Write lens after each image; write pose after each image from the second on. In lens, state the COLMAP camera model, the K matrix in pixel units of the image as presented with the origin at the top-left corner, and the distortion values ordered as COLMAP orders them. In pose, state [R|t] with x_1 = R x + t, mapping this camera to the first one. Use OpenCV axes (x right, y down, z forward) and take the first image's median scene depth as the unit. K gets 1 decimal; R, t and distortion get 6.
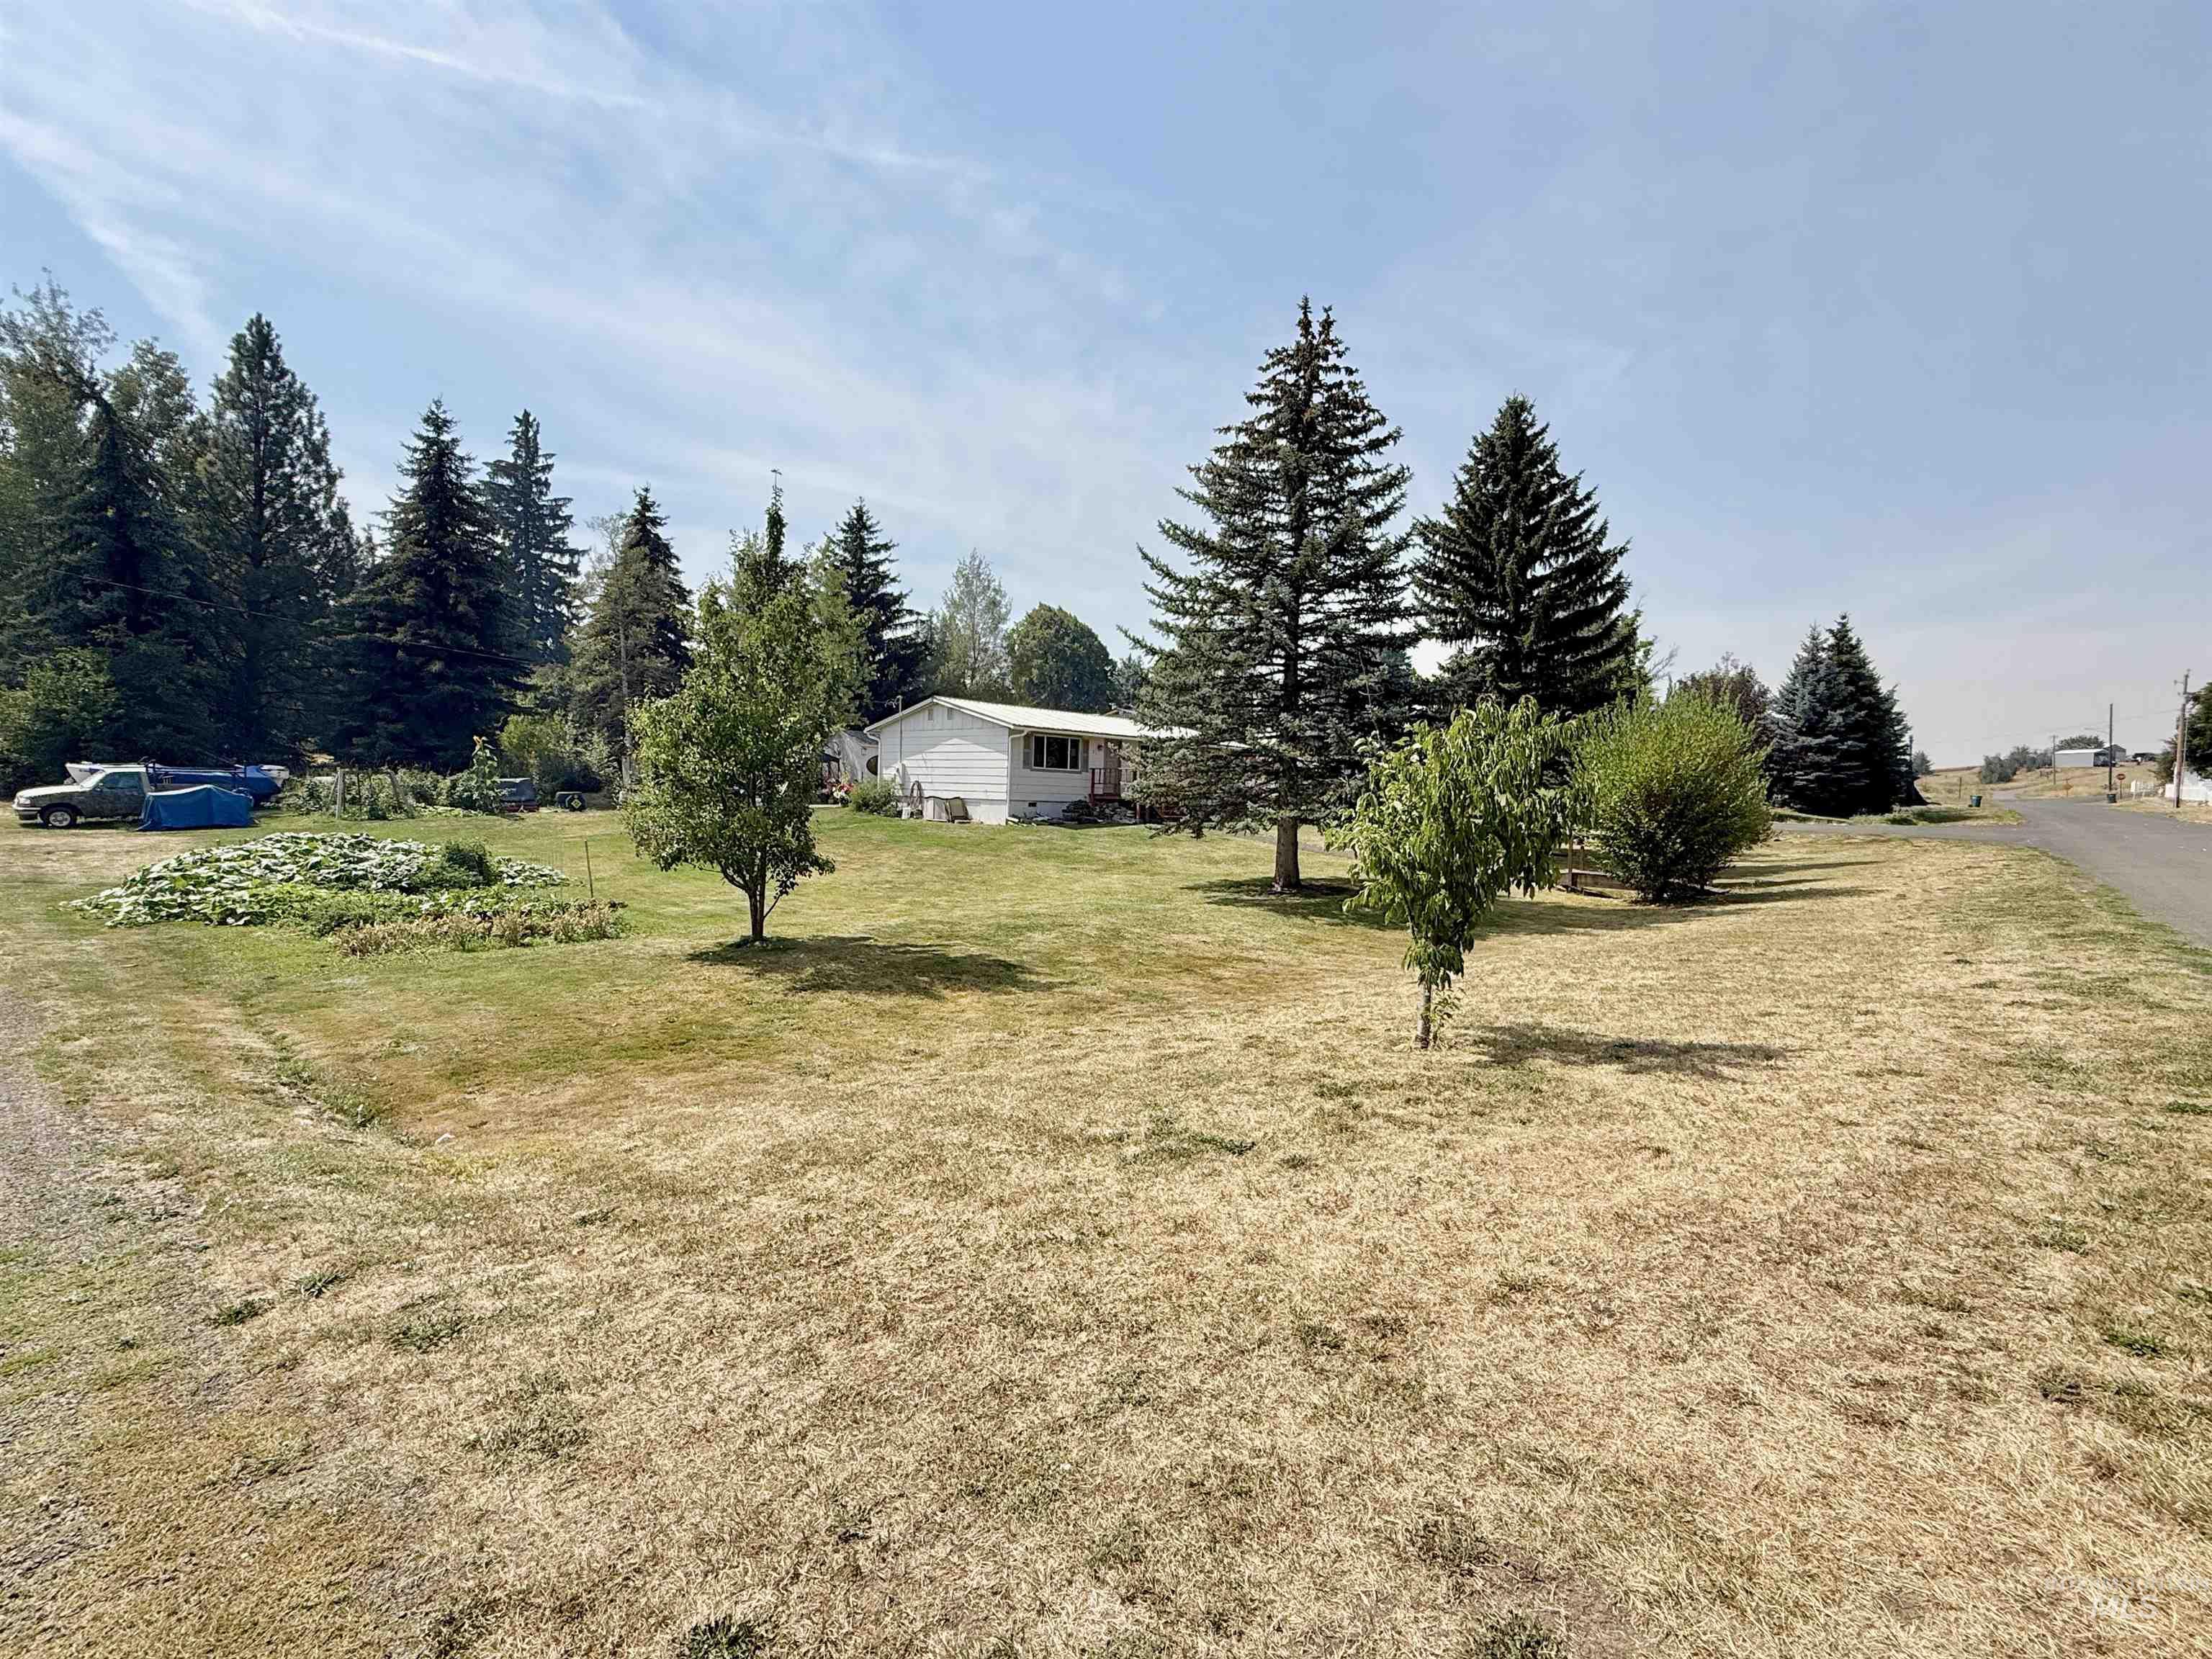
lens RADIAL K [[1031.1, 0, 1106.4], [0, 1031.1, 829.6], [0, 0, 1]] dist [0.000034, 0.000000]
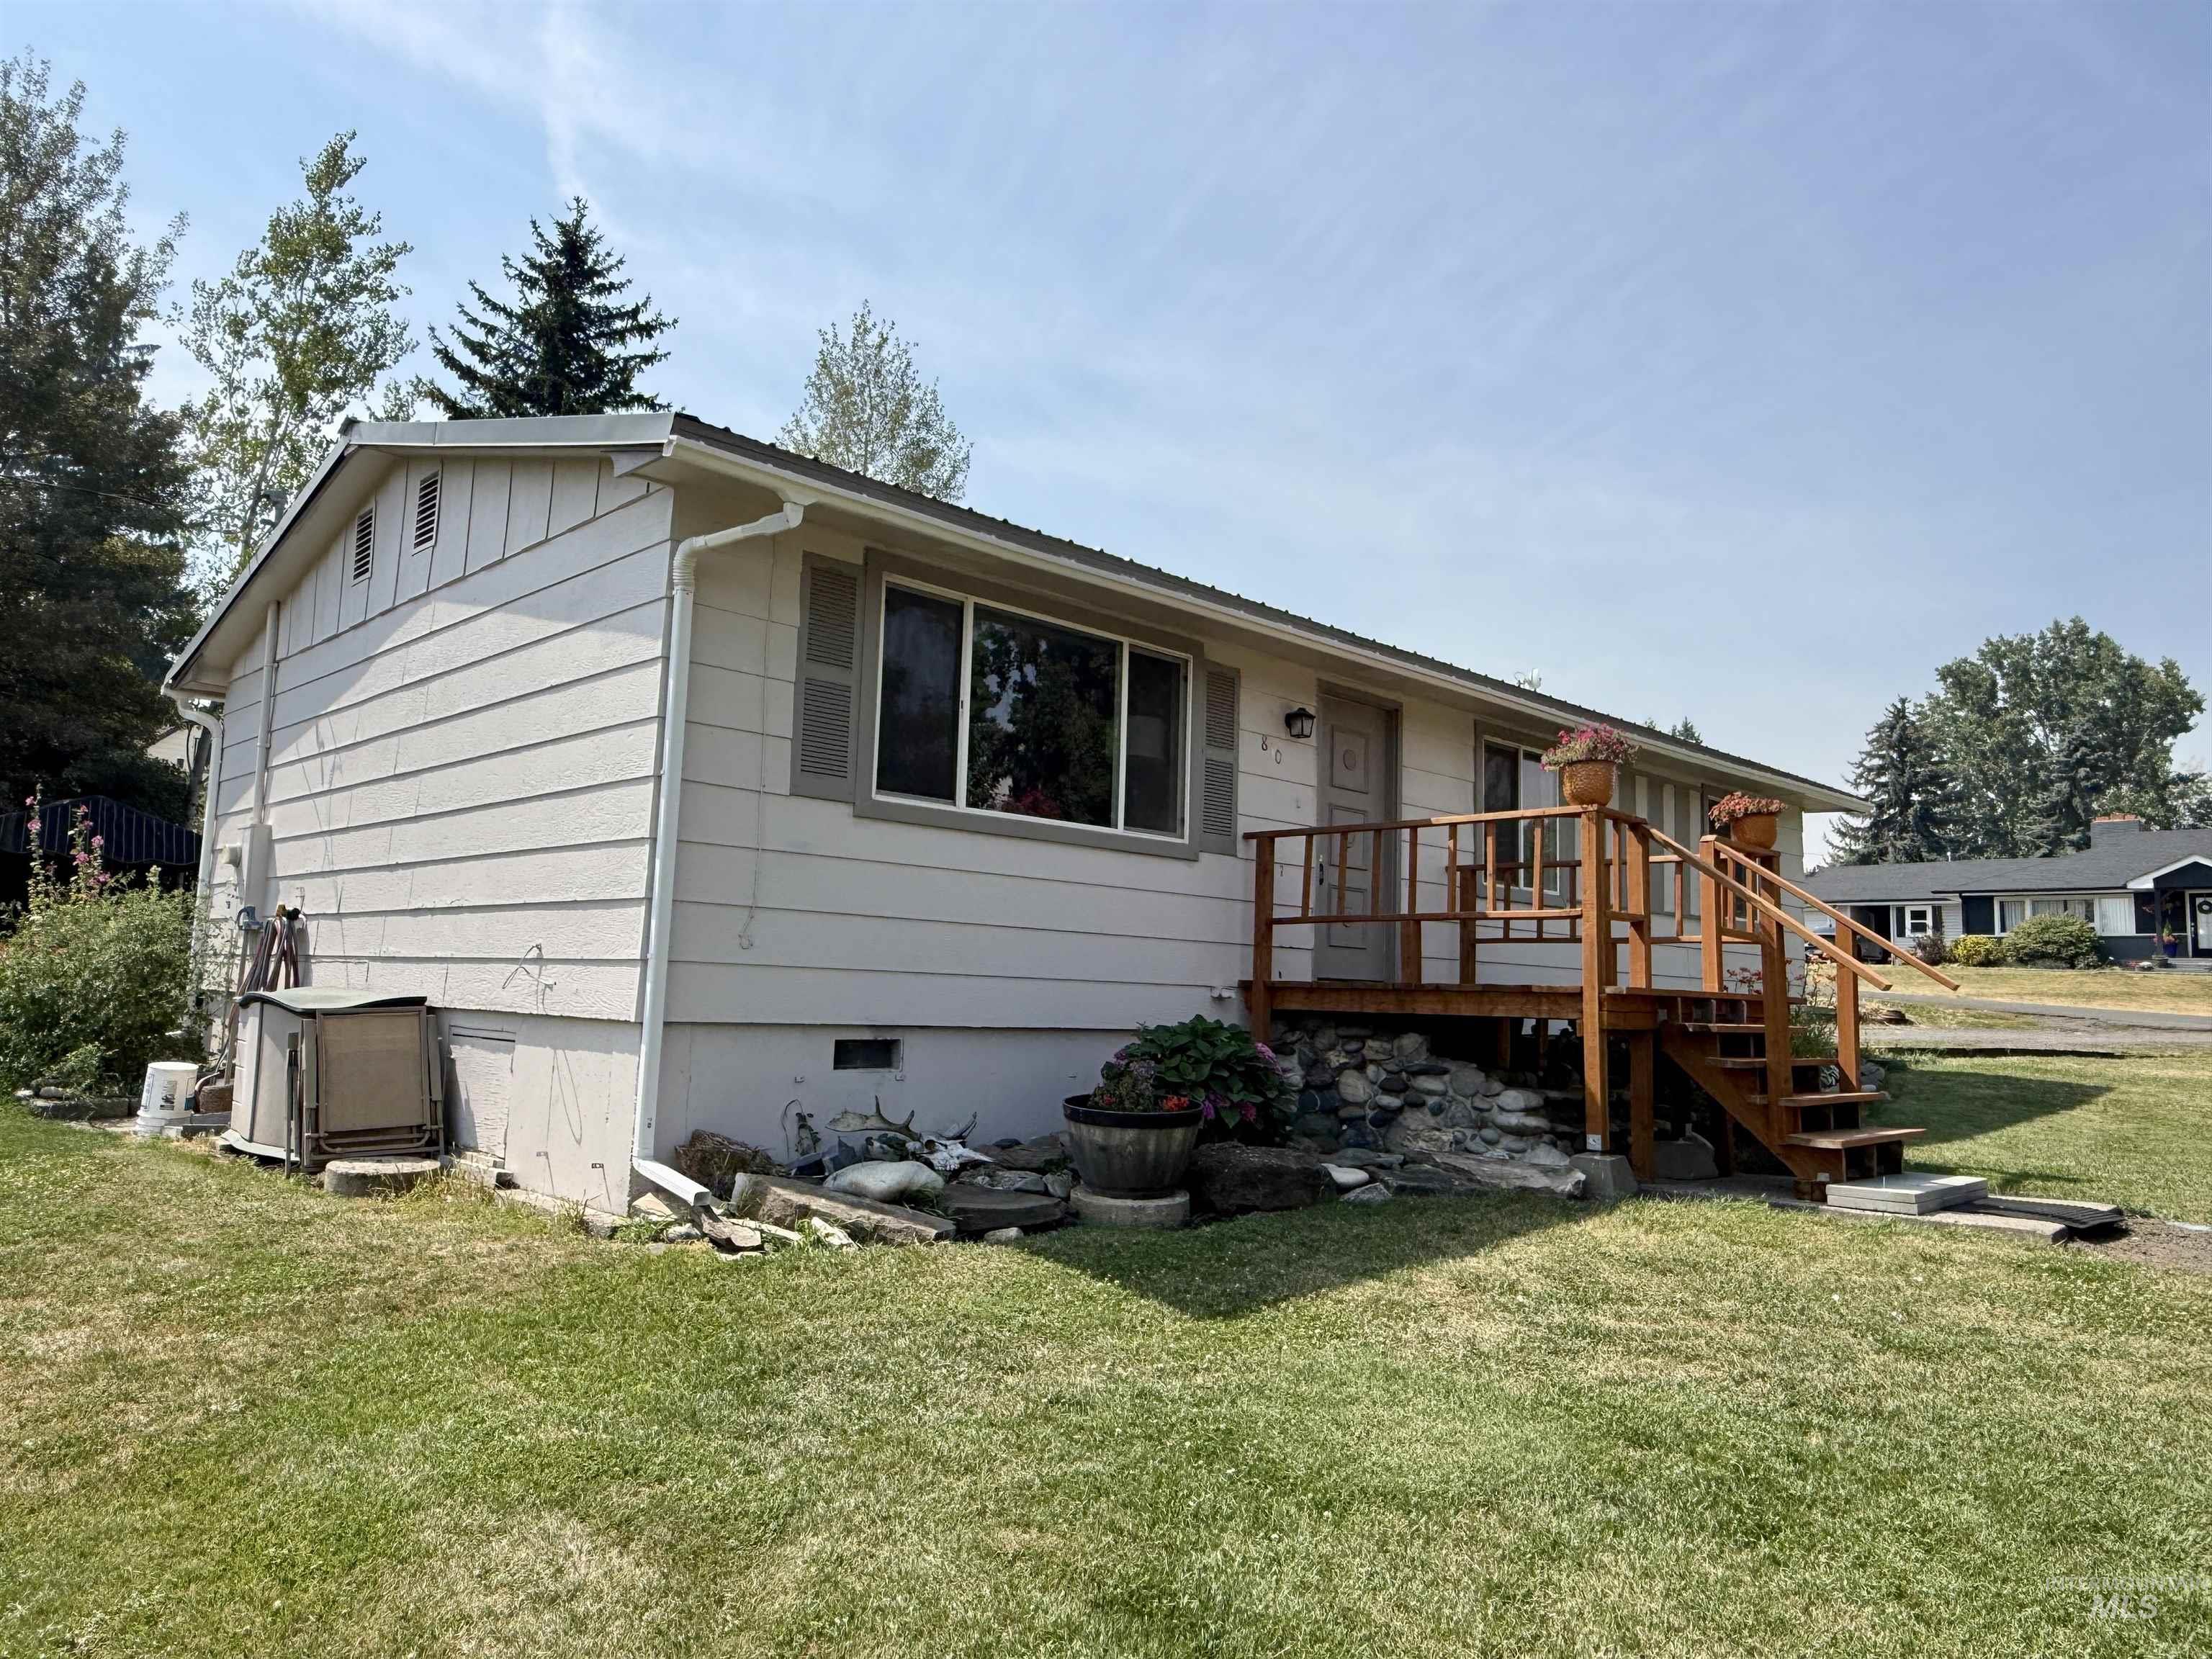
lens RADIAL K [[1488.2, 0, 1107.2], [0, 1488.2, 828.2], [0, 0, 1]] dist [0.002858, 0.000457]
pose [[0.998636, -0.004466, -0.052017, -0.026175], [-0.003071, 0.989585, -0.143917, -0.024502], [0.052118, 0.143880, 0.988222, 0.763889]]
